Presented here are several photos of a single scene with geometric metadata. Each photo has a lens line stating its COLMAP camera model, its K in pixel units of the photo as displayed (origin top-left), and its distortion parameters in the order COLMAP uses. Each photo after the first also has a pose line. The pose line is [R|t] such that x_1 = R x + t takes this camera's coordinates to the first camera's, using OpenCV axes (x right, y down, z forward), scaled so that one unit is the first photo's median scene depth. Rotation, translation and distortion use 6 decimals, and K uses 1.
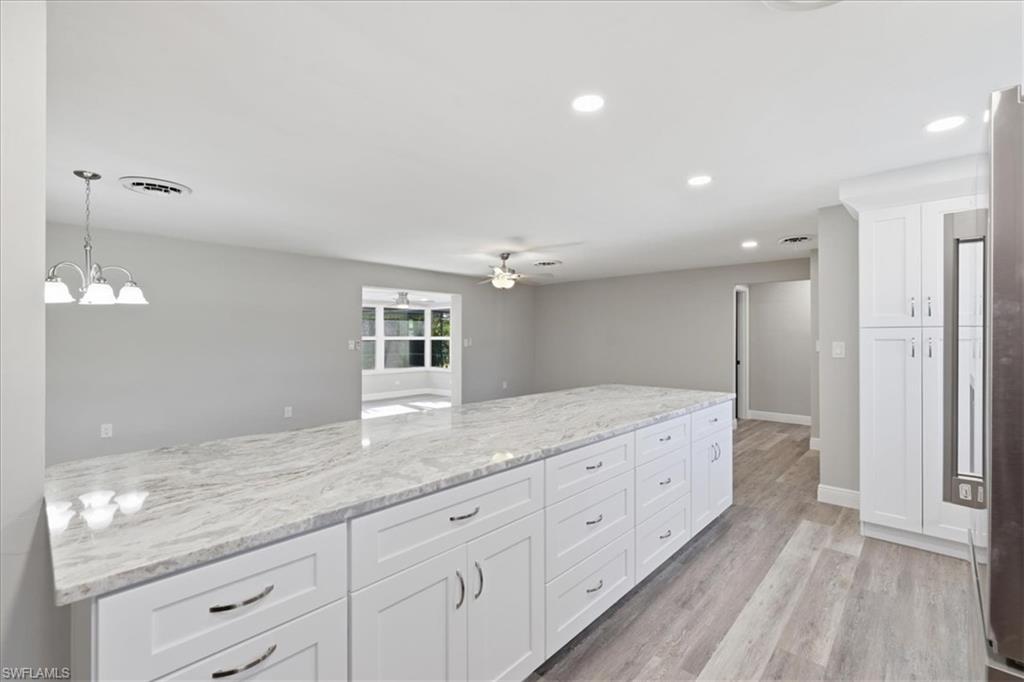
lens RADIAL K [[455.1, 0, 515.5], [0, 455.1, 335.6], [0, 0, 1]] dist [0.000514, -0.000089]
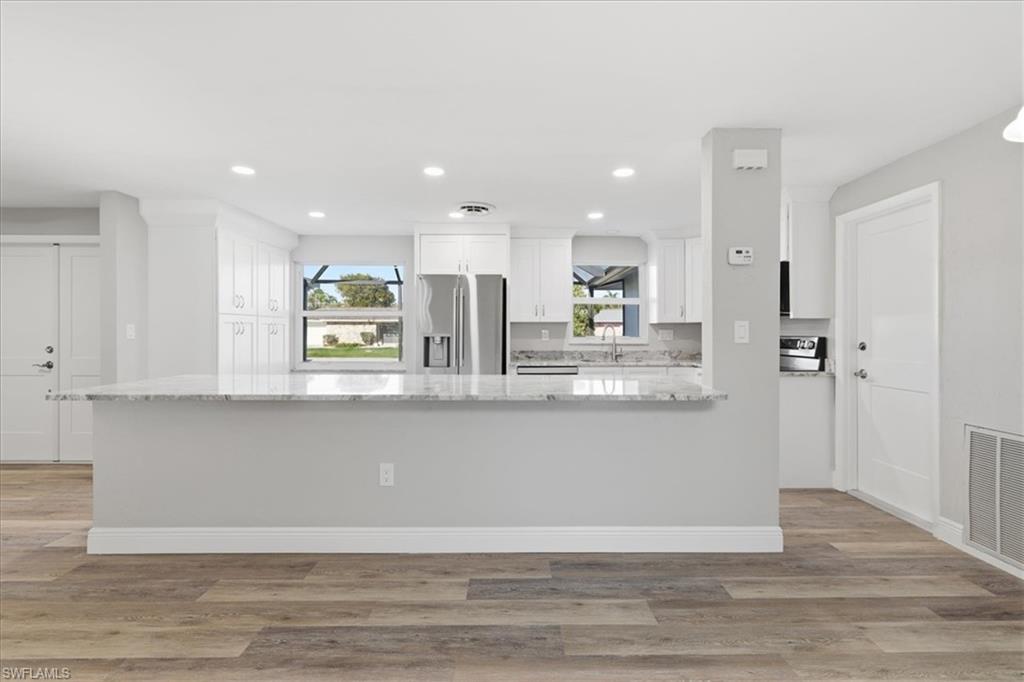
lens RADIAL K [[451.0, 0, 514.8], [0, 451.0, 334.9], [0, 0, 1]] dist [0.000504, -0.000048]
pose [[-0.682450, -0.004986, 0.730916, -1.189612], [-0.003563, 0.999988, 0.003494, 0.056436], [-0.730924, -0.000220, -0.682459, 1.881653]]
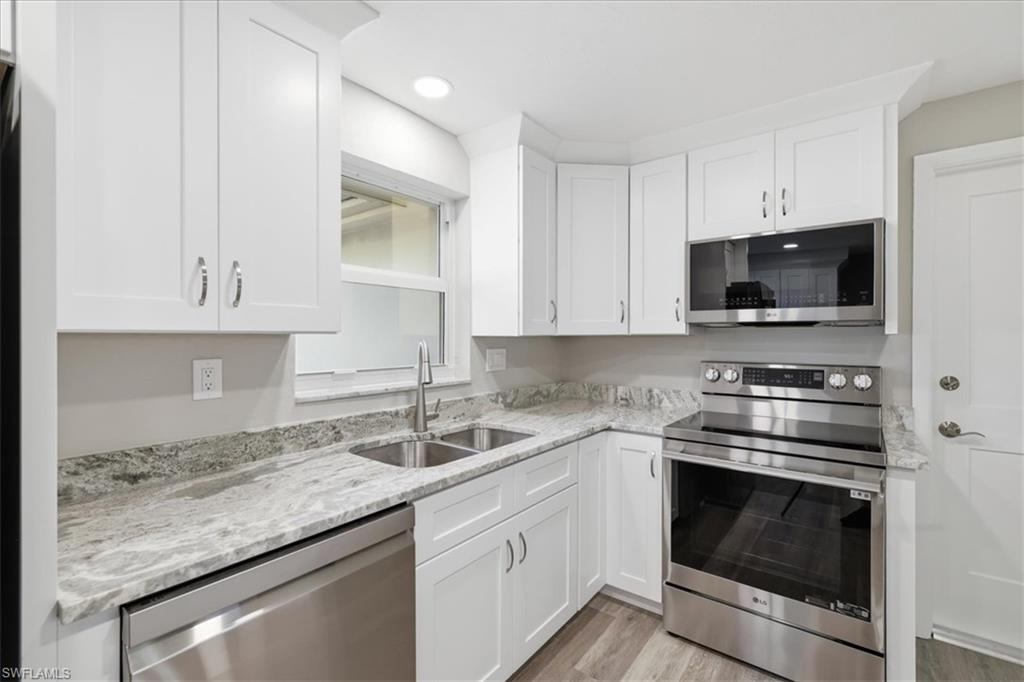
lens RADIAL K [[455.1, 0, 515.5], [0, 455.1, 335.6], [0, 0, 1]] dist [0.000514, -0.000089]
pose [[-0.996418, -0.000094, -0.084562, 0.187063], [0.000259, 0.999991, -0.004163, 0.000614], [0.084562, -0.004170, -0.996410, 0.713244]]
